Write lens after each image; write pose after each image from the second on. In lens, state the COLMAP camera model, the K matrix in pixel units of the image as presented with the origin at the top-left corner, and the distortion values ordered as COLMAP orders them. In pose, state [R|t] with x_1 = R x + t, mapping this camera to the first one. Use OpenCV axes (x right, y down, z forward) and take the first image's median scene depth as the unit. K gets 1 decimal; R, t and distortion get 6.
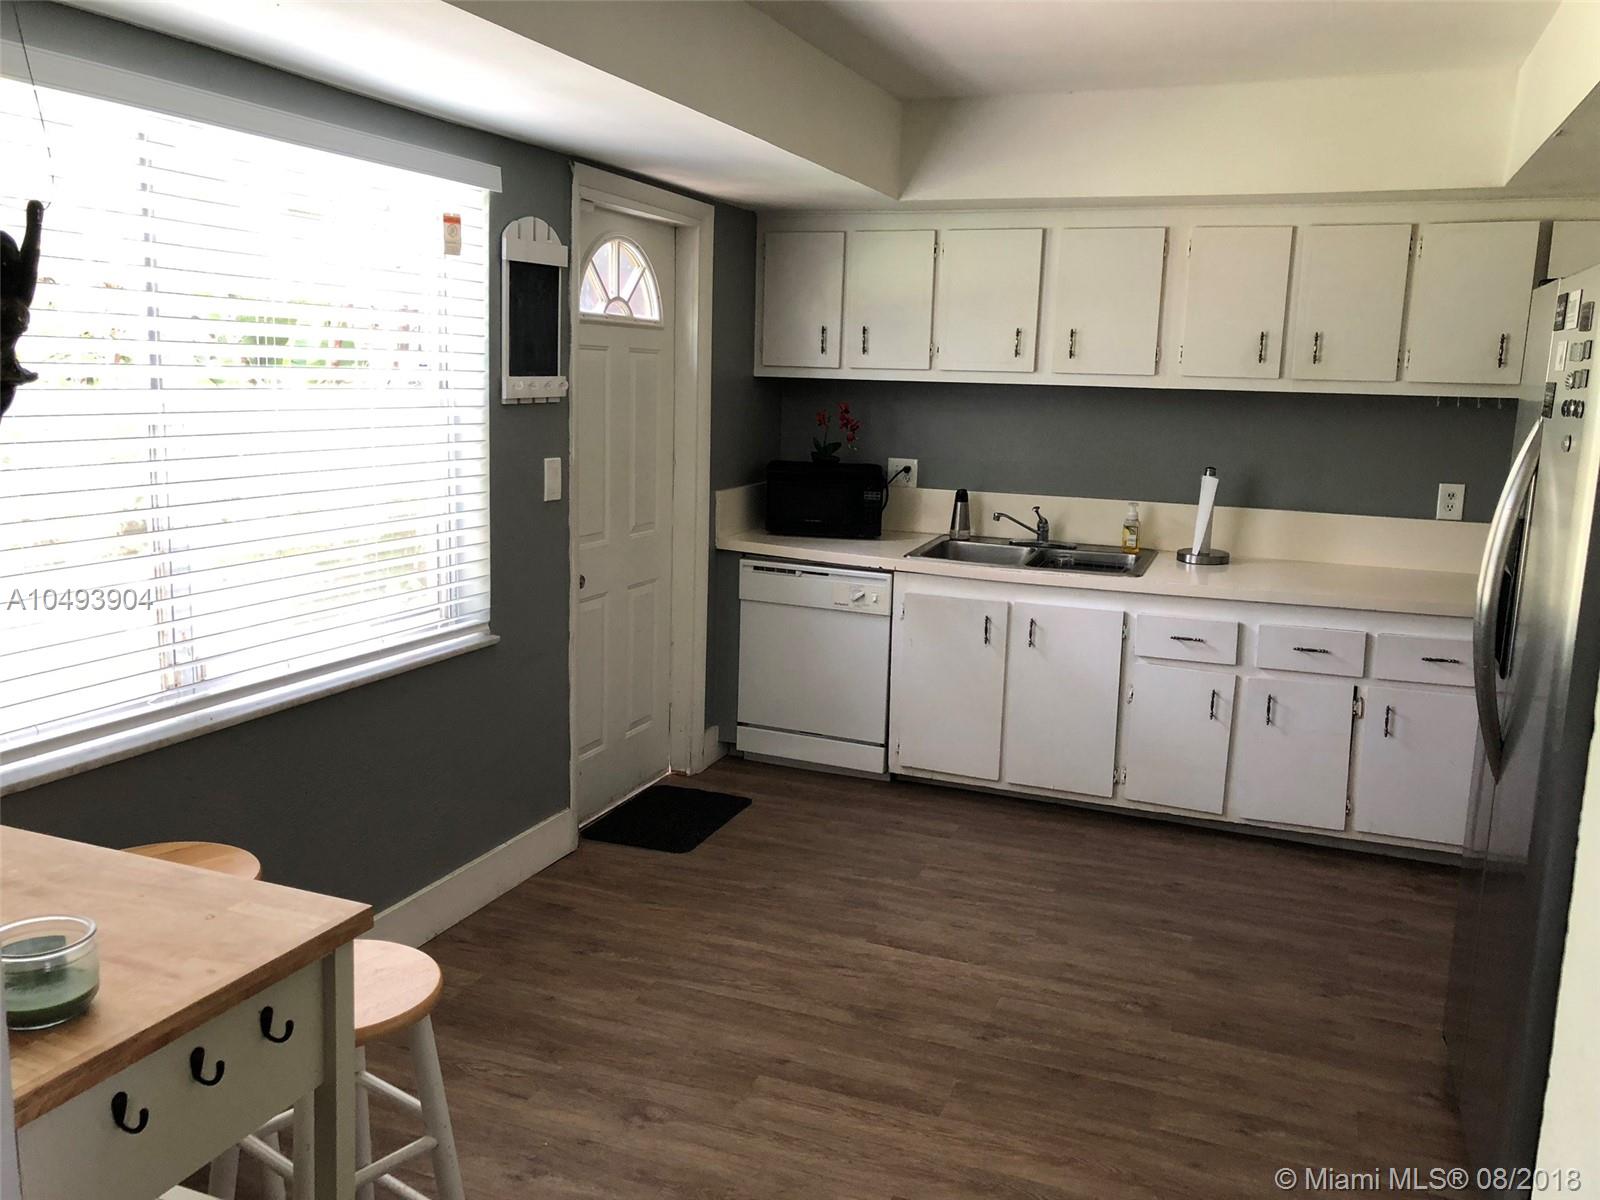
lens RADIAL K [[1296.4, 0, 800.0], [0, 1296.4, 603.6], [0, 0, 1]] dist [0.032145, -0.040914]
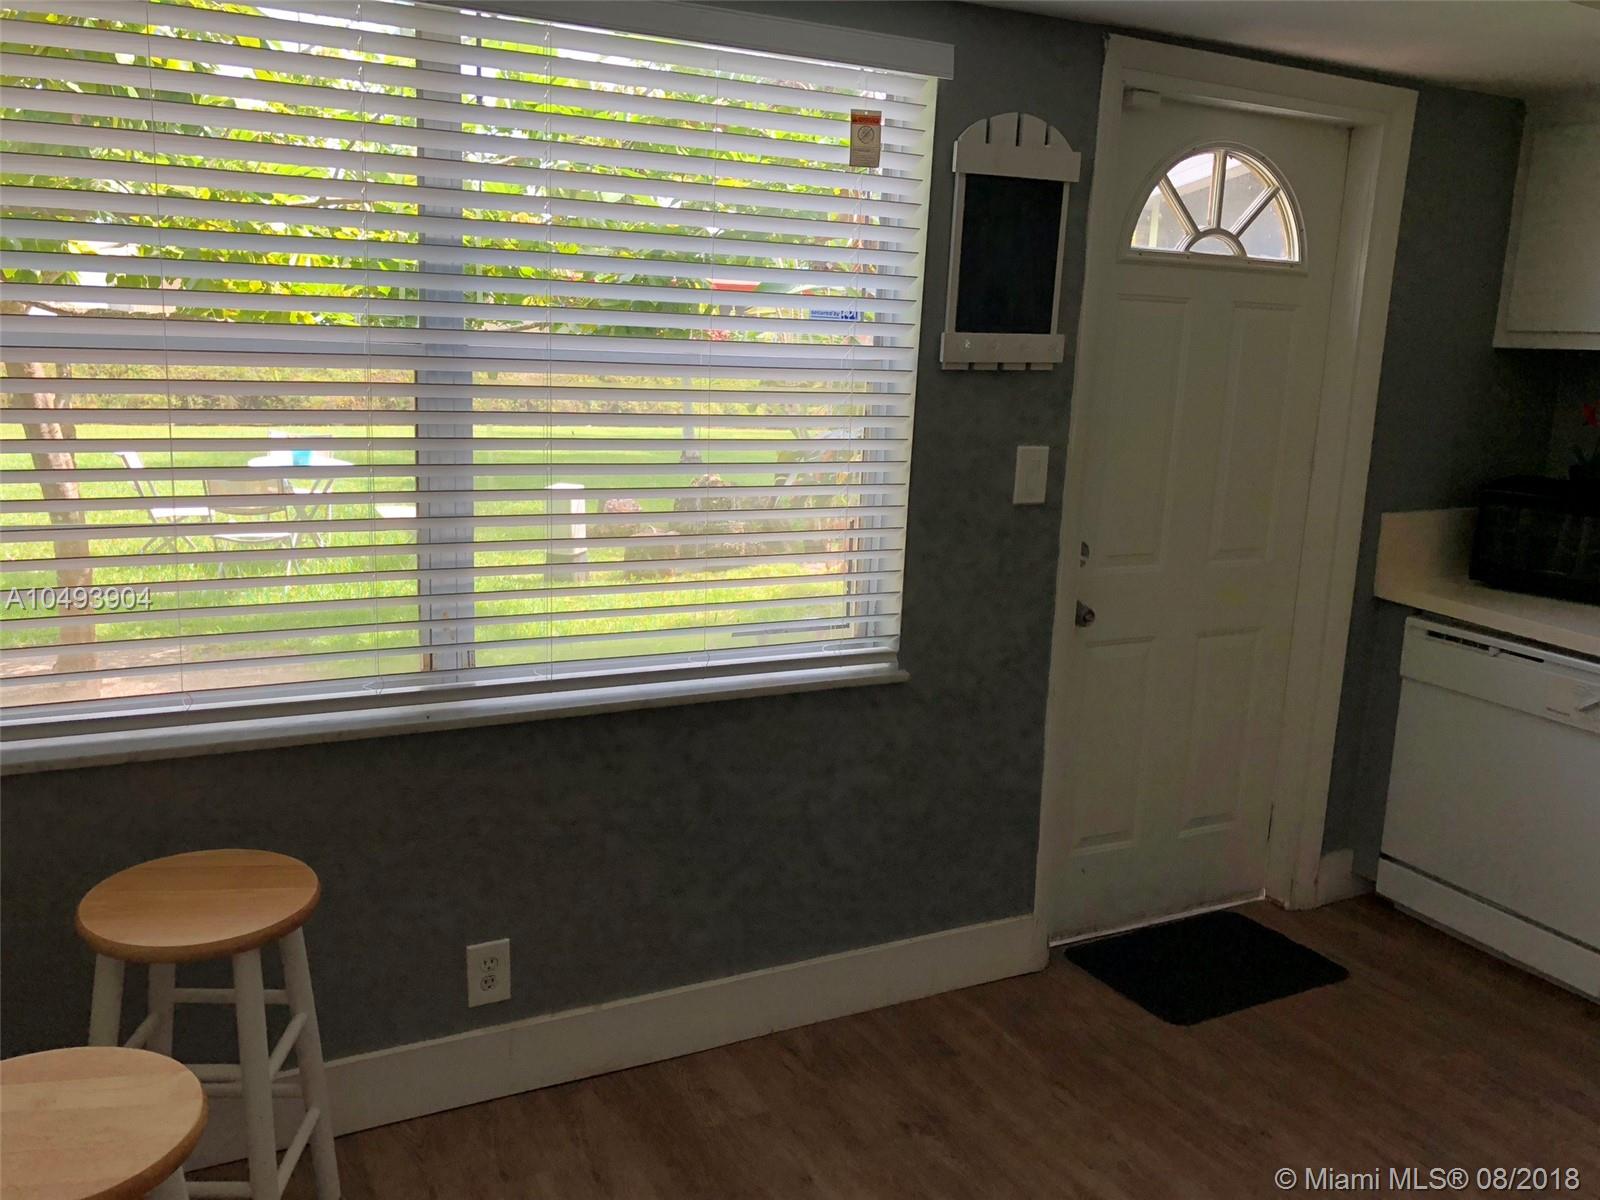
lens RADIAL K [[1296.4, 0, 798.6], [0, 1296.4, 590.2], [0, 0, 1]] dist [0.032145, -0.040914]
pose [[0.749948, 0.125974, -0.649391, 0.183857], [-0.132148, 0.990442, 0.039523, -0.039324], [0.648162, 0.056175, 0.759427, 0.333697]]
